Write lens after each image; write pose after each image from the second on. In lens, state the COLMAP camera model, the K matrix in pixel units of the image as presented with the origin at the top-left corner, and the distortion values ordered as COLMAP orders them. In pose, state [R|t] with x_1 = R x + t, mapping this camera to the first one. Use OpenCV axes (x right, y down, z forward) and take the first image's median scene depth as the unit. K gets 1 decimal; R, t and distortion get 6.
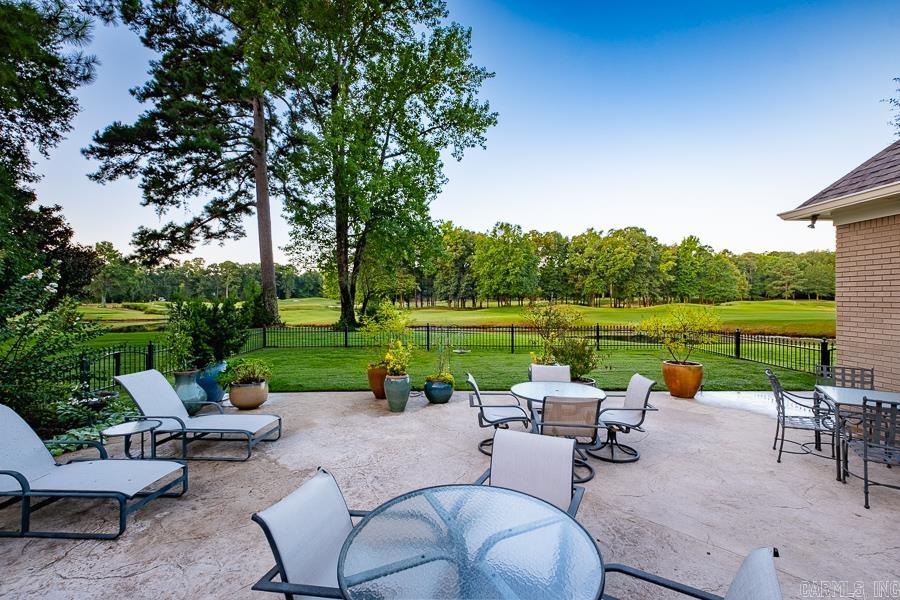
lens RADIAL K [[384.5, 0, 450.0], [0, 384.5, 300.0], [0, 0, 1]] dist [0.002076, 0.000038]
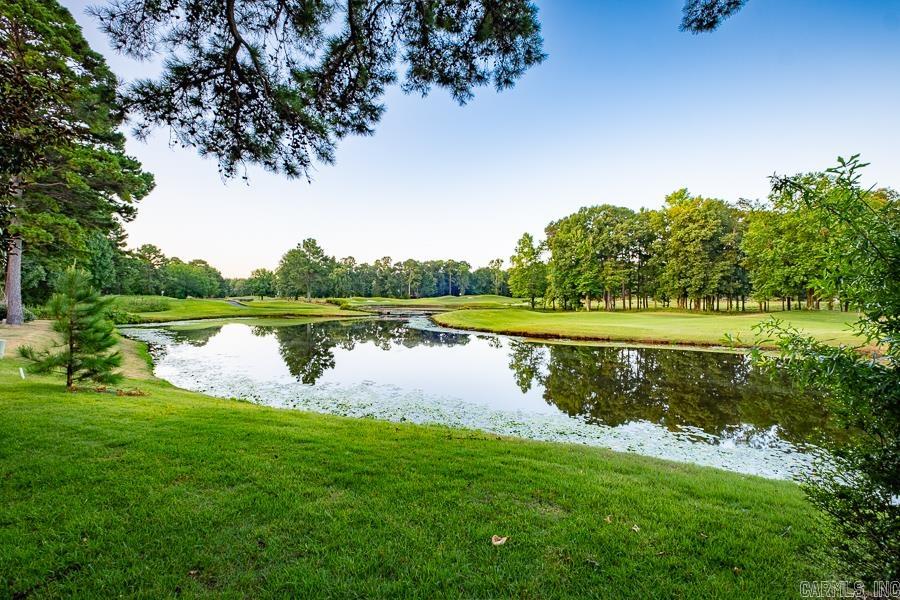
lens RADIAL K [[384.5, 0, 450.0], [0, 384.5, 300.0], [0, 0, 1]] dist [0.002076, 0.000038]
pose [[0.915260, 0.013011, -0.402653, -0.070697], [-0.010683, 0.999911, 0.008027, 0.000461], [0.402721, -0.003045, 0.915318, 0.107644]]
